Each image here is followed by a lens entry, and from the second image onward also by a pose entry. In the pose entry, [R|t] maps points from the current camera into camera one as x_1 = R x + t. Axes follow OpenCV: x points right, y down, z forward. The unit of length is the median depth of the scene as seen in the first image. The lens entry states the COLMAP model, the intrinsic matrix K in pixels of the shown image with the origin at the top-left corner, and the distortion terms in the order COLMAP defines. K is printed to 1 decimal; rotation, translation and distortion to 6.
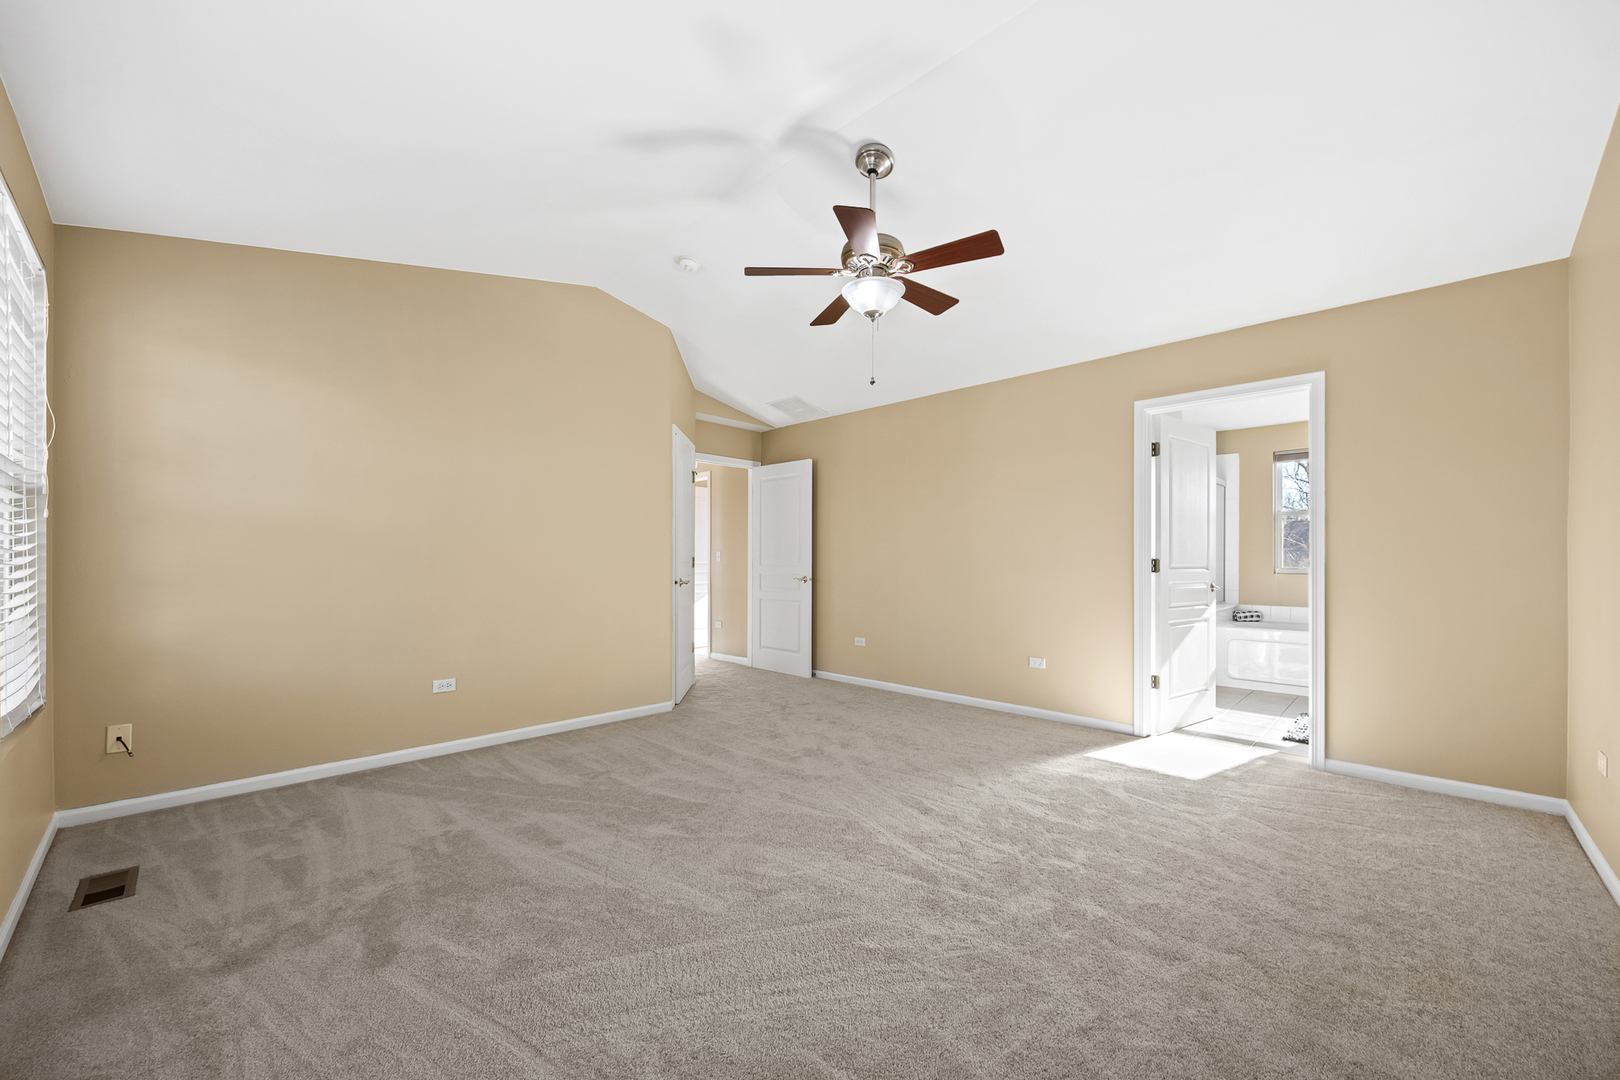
lens RADIAL K [[629.1, 0, 817.7], [0, 629.1, 562.3], [0, 0, 1]] dist [0.001008, 0.000089]
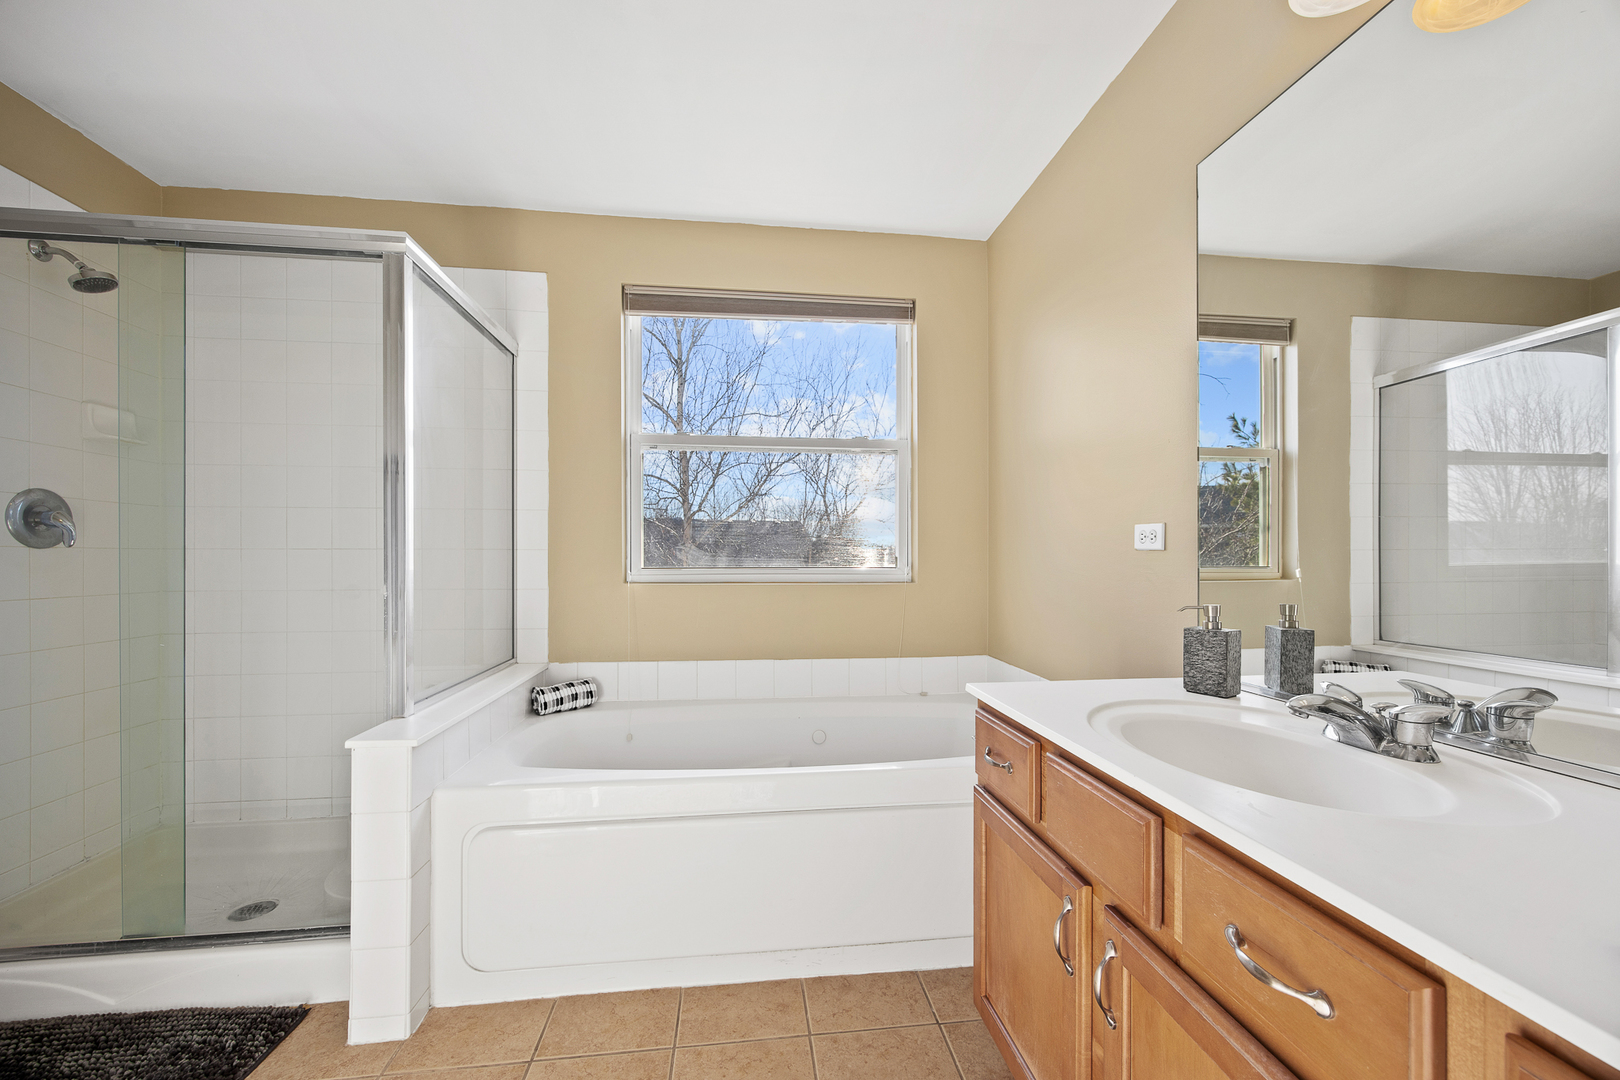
lens RADIAL K [[629.1, 0, 808.6], [0, 629.1, 549.5], [0, 0, 1]] dist [0.001008, 0.000089]
pose [[0.625473, 0.000557, 0.780245, 0.478471], [0.003005, 0.999991, -0.003123, -0.002187], [-0.780240, 0.004298, 0.625466, 0.647118]]
